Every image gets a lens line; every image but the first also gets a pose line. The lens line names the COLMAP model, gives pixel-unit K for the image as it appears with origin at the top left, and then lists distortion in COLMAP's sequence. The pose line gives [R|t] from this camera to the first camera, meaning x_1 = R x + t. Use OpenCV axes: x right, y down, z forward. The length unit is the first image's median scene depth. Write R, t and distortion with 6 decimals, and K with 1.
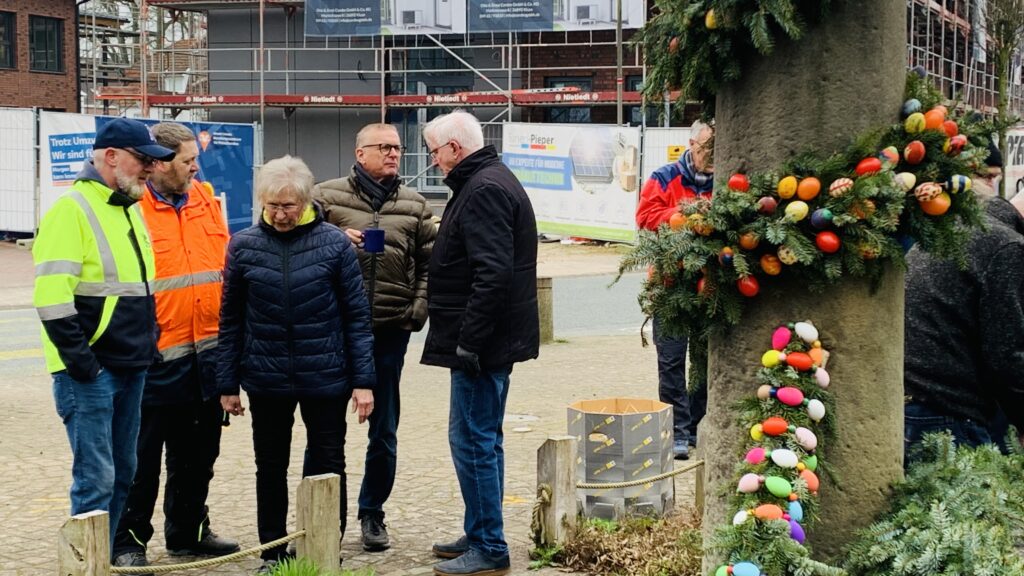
lens RADIAL K [[1748.9, 0, 491.1], [0, 1748.9, 296.1], [0, 0, 1]] dist [0.129087, 0.000000]
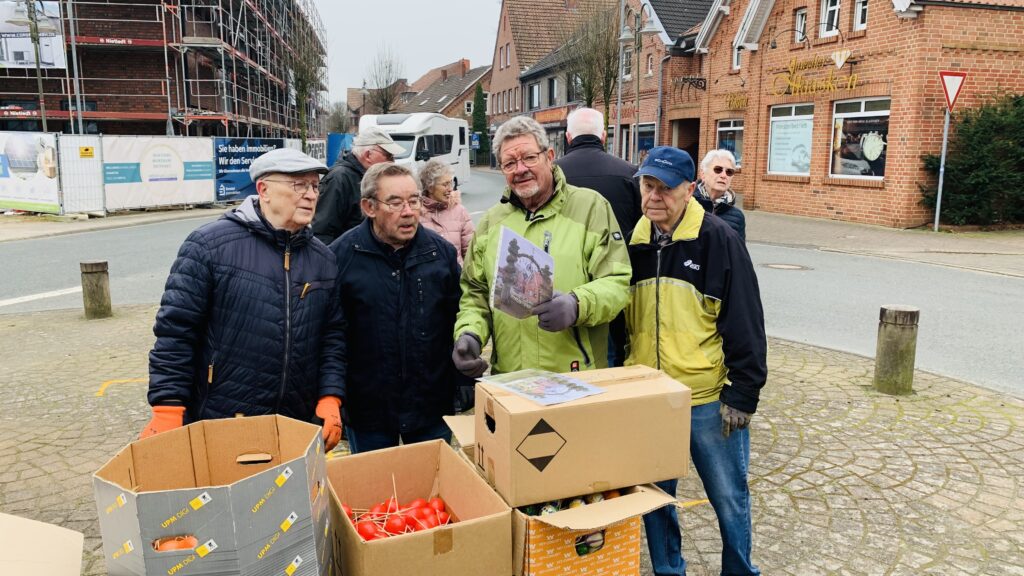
lens RADIAL K [[783.1, 0, 516.1], [0, 783.1, 291.9], [0, 0, 1]] dist [0.044446, -0.048858]
pose [[0.863910, -0.085800, 0.496285, 0.066780], [0.038553, 0.993757, 0.104695, -0.016413], [-0.502169, -0.071314, 0.861824, 0.194784]]
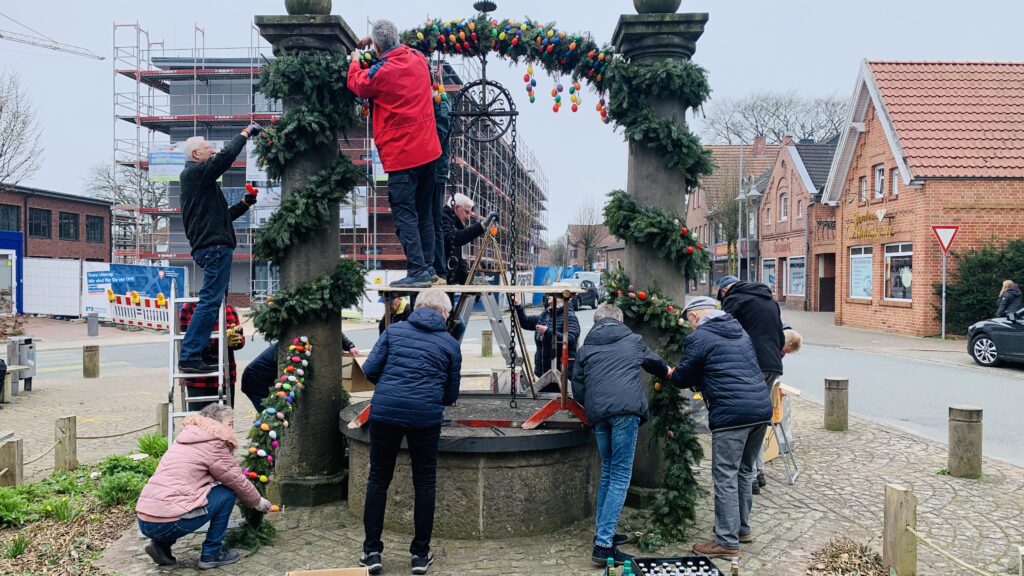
lens RADIAL K [[783.1, 0, 499.7], [0, 783.1, 298.6], [0, 0, 1]] dist [0.044446, -0.048858]
pose [[0.975063, -0.001435, 0.221922, 0.027138], [0.014235, 0.998324, -0.056086, 0.004084], [-0.221470, 0.057847, 0.973450, -0.060413]]
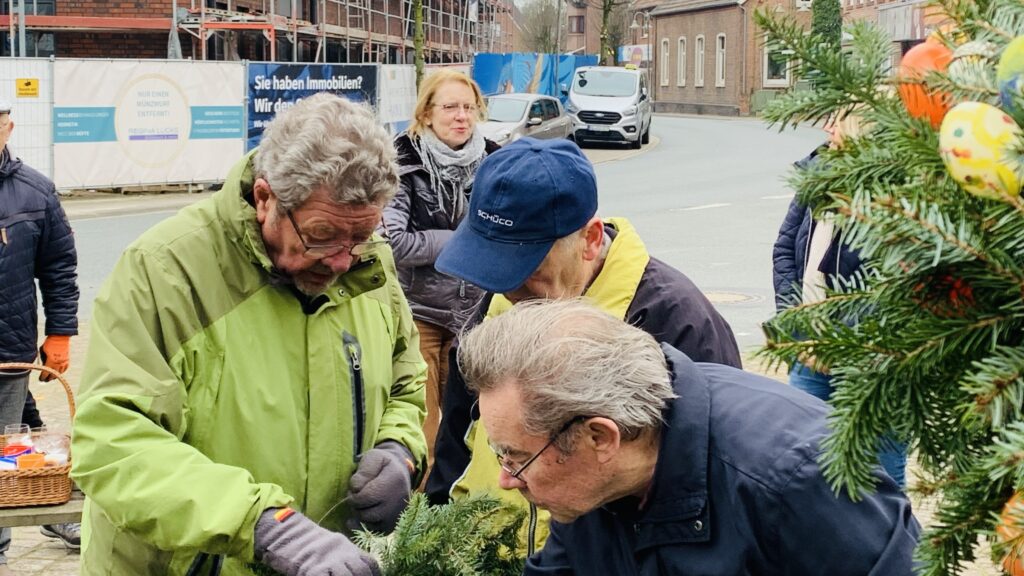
lens RADIAL K [[1748.9, 0, 519.9], [0, 1748.9, 282.1], [0, 0, 1]] dist [0.129087, 0.000000]
pose [[0.959537, -0.026378, 0.280346, 0.079216], [0.018165, 0.999327, 0.031855, -0.008304], [-0.280998, -0.025473, 0.959370, 0.090223]]
